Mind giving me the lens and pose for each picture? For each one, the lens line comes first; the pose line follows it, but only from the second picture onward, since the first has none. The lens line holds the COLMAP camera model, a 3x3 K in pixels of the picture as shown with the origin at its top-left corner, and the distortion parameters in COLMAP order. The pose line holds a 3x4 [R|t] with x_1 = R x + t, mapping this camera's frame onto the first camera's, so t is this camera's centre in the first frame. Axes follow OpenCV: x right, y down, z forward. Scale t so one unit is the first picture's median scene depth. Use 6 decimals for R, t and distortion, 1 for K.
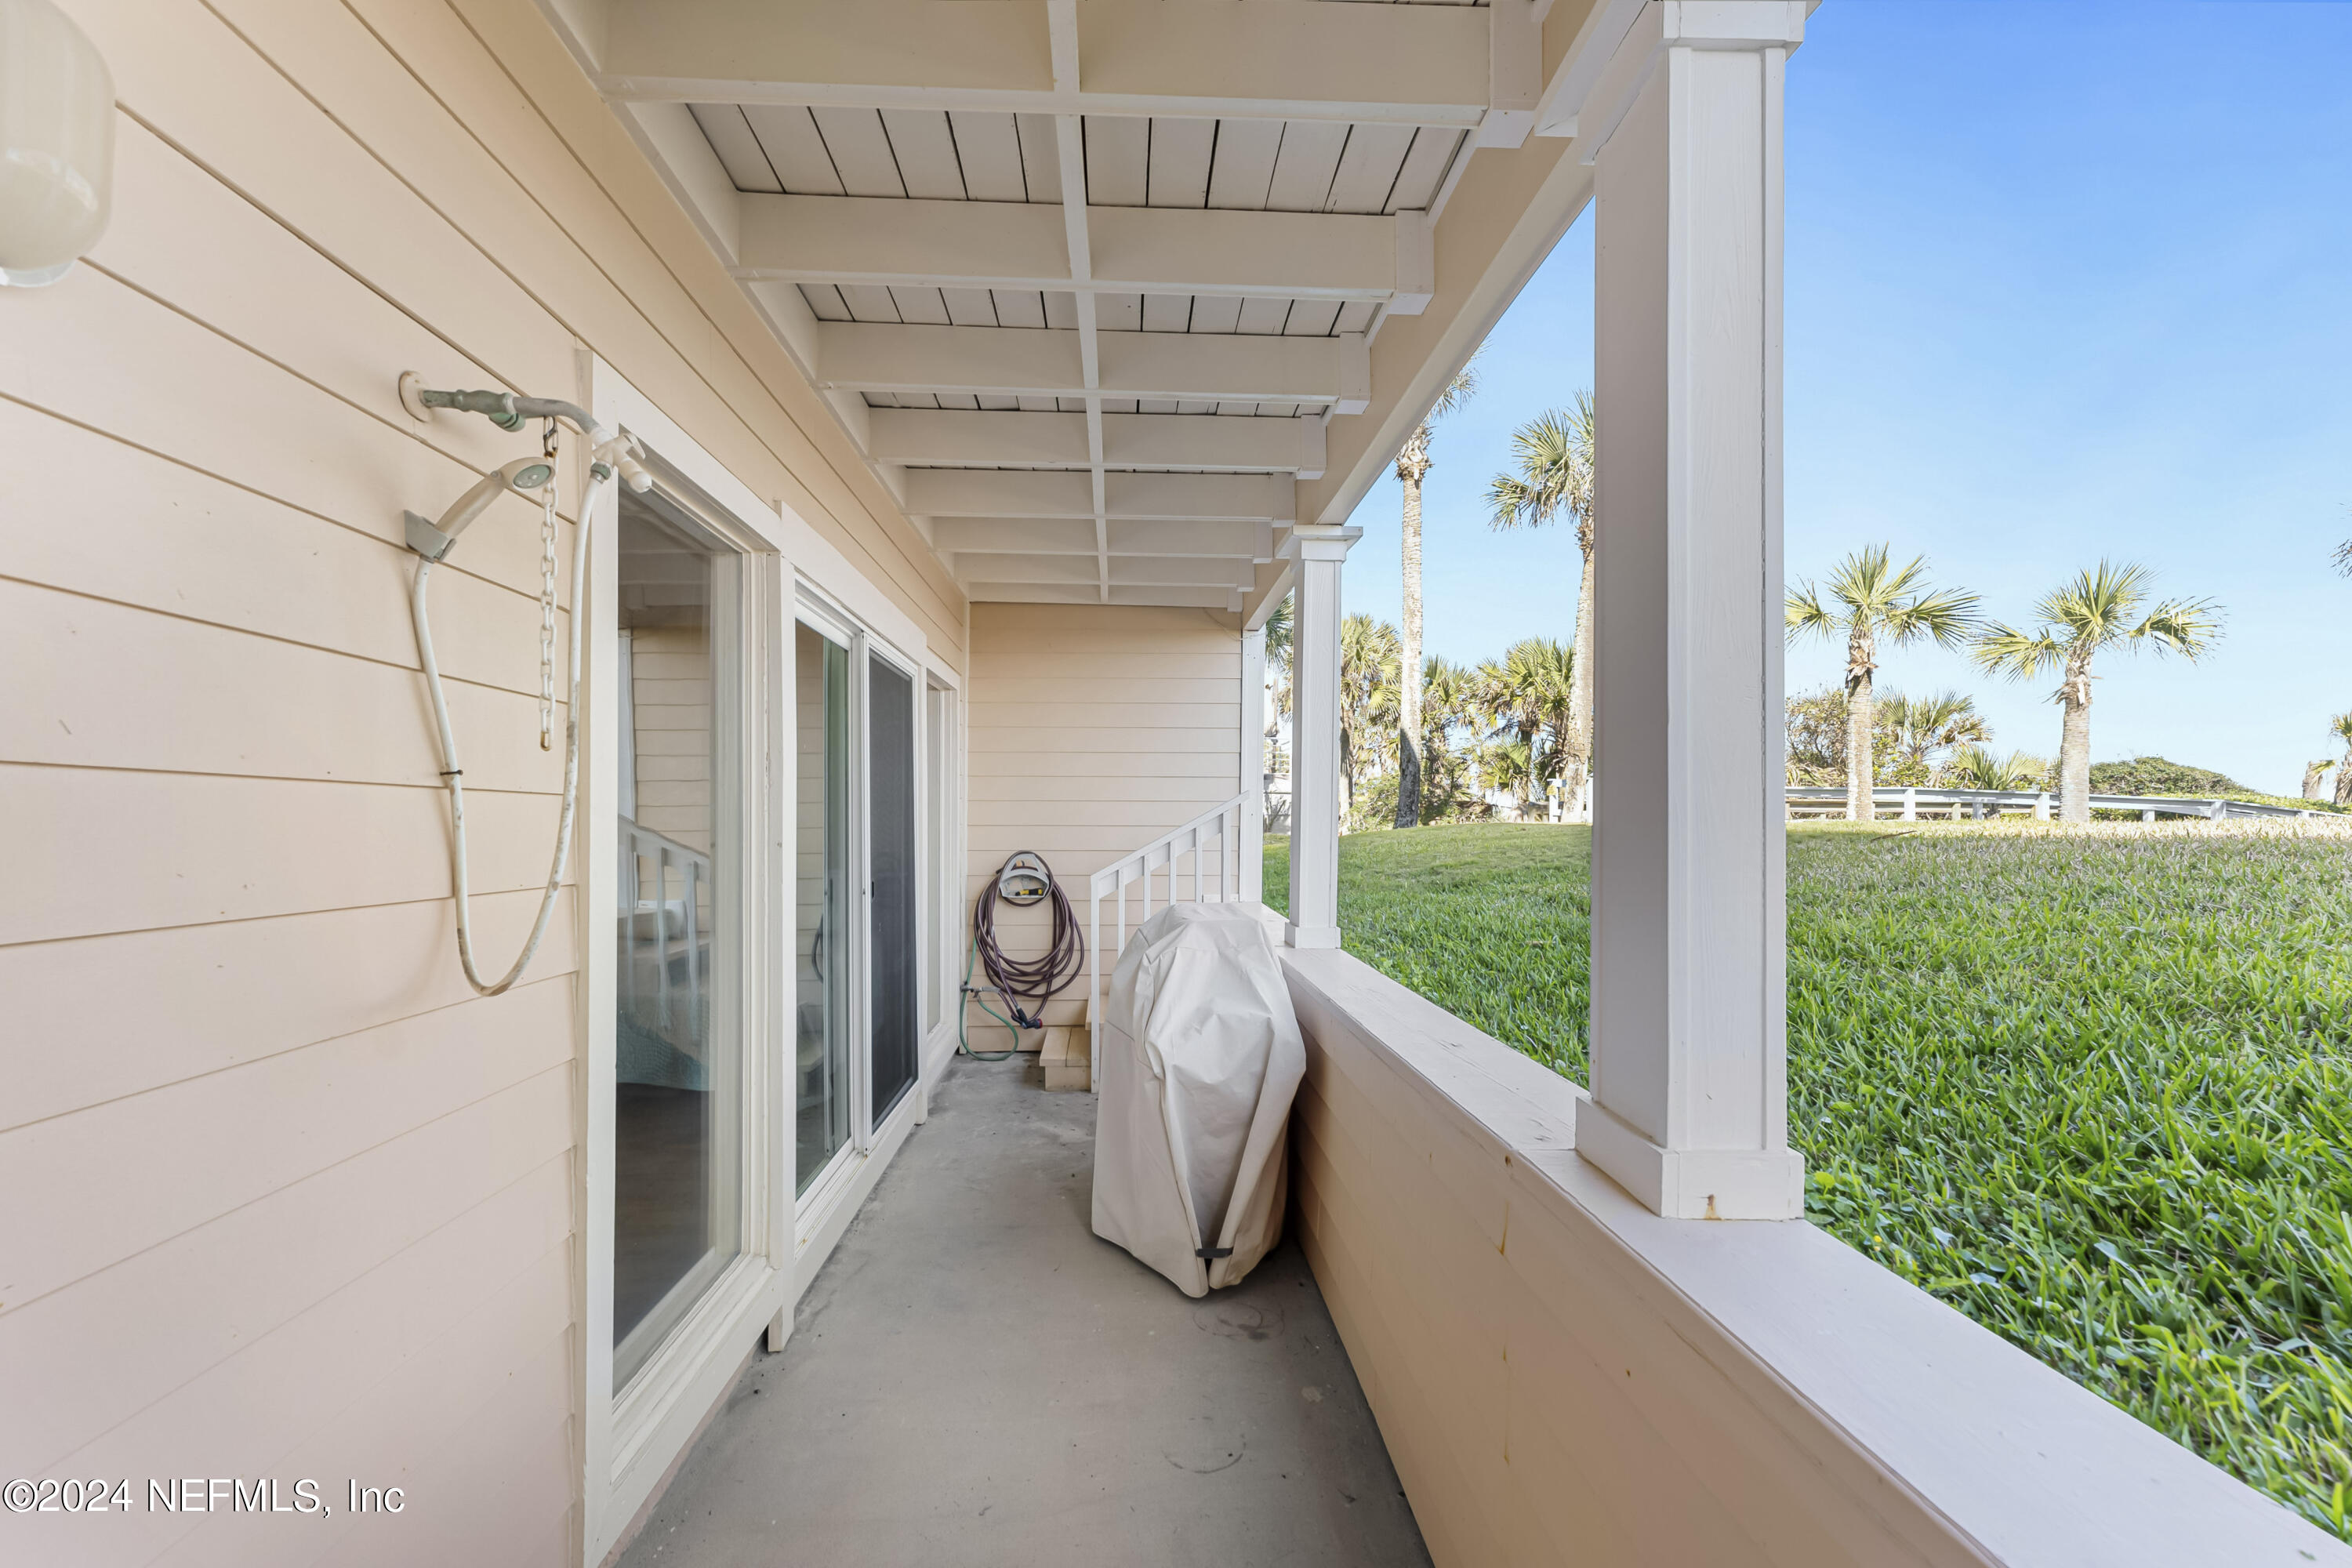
lens RADIAL K [[962.9, 0, 1173.1], [0, 962.9, 819.4], [0, 0, 1]] dist [-0.000475, -0.000080]
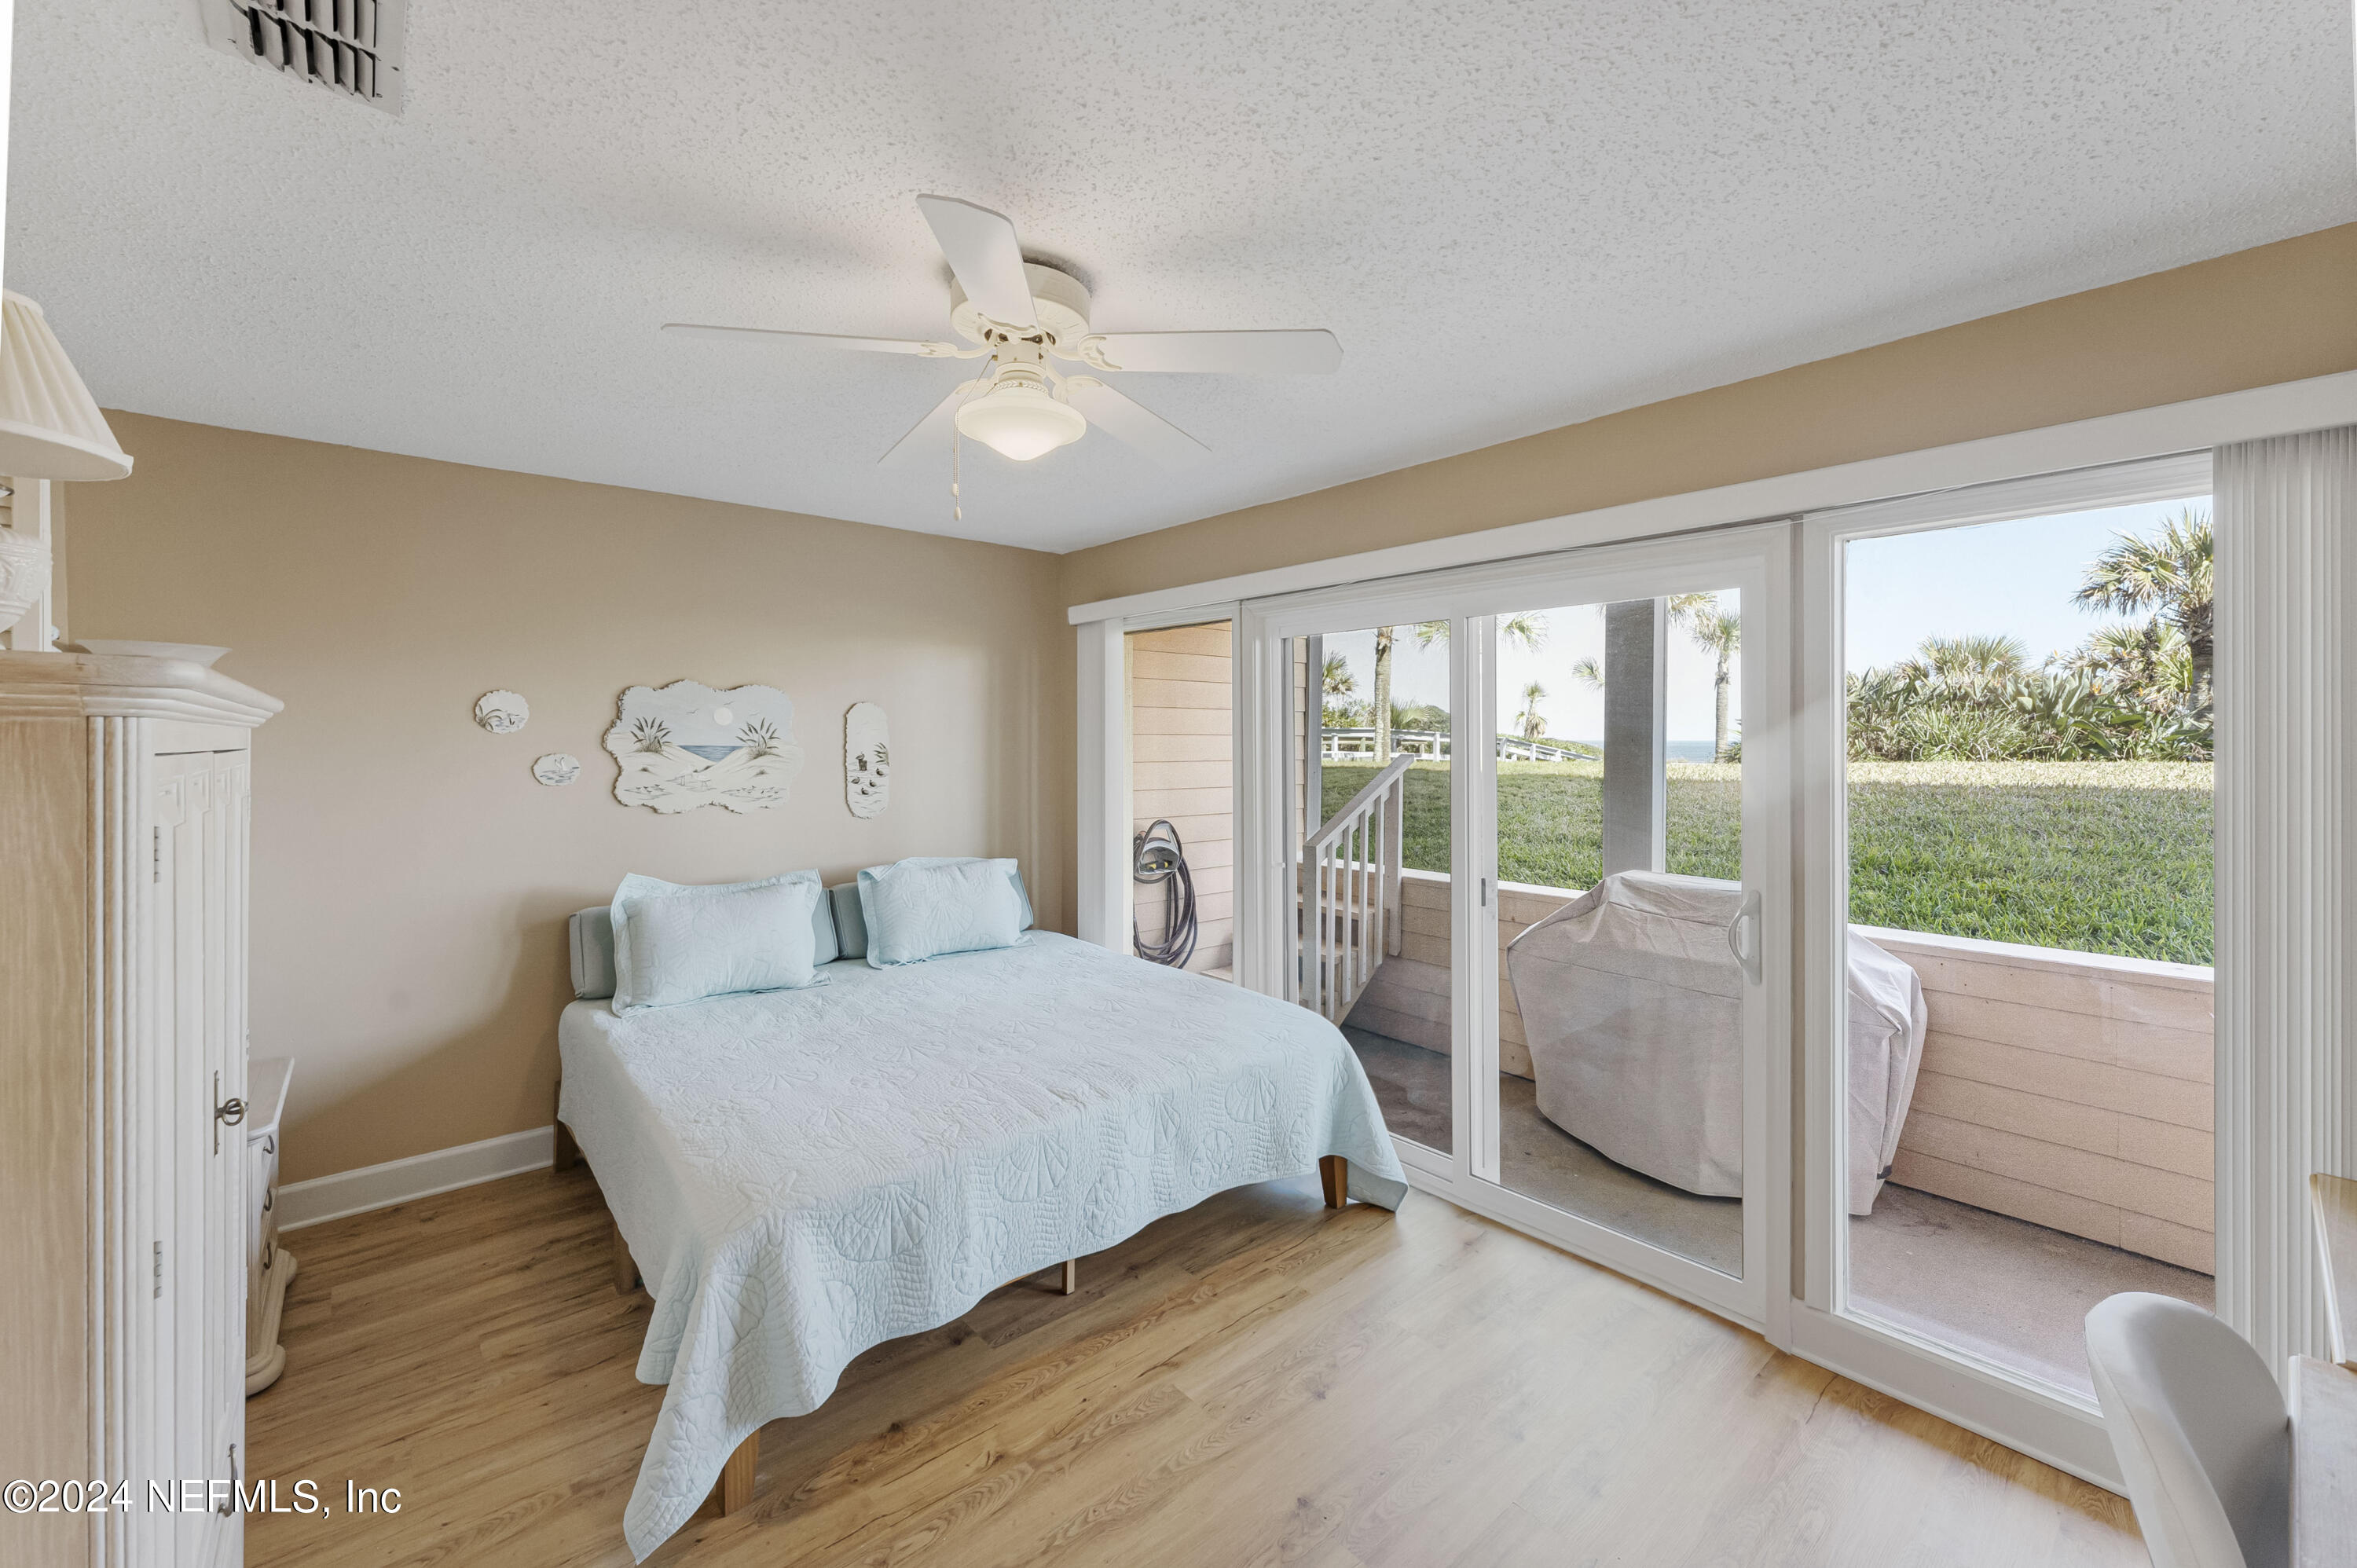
lens RADIAL K [[937.2, 0, 1178.5], [0, 937.2, 742.2], [0, 0, 1]] dist [-0.000994, -0.000062]
pose [[0.791394, -0.002520, 0.611301, -0.309772], [0.001588, 0.999997, 0.002066, -0.019300], [-0.611304, -0.000664, 0.791395, 0.141899]]
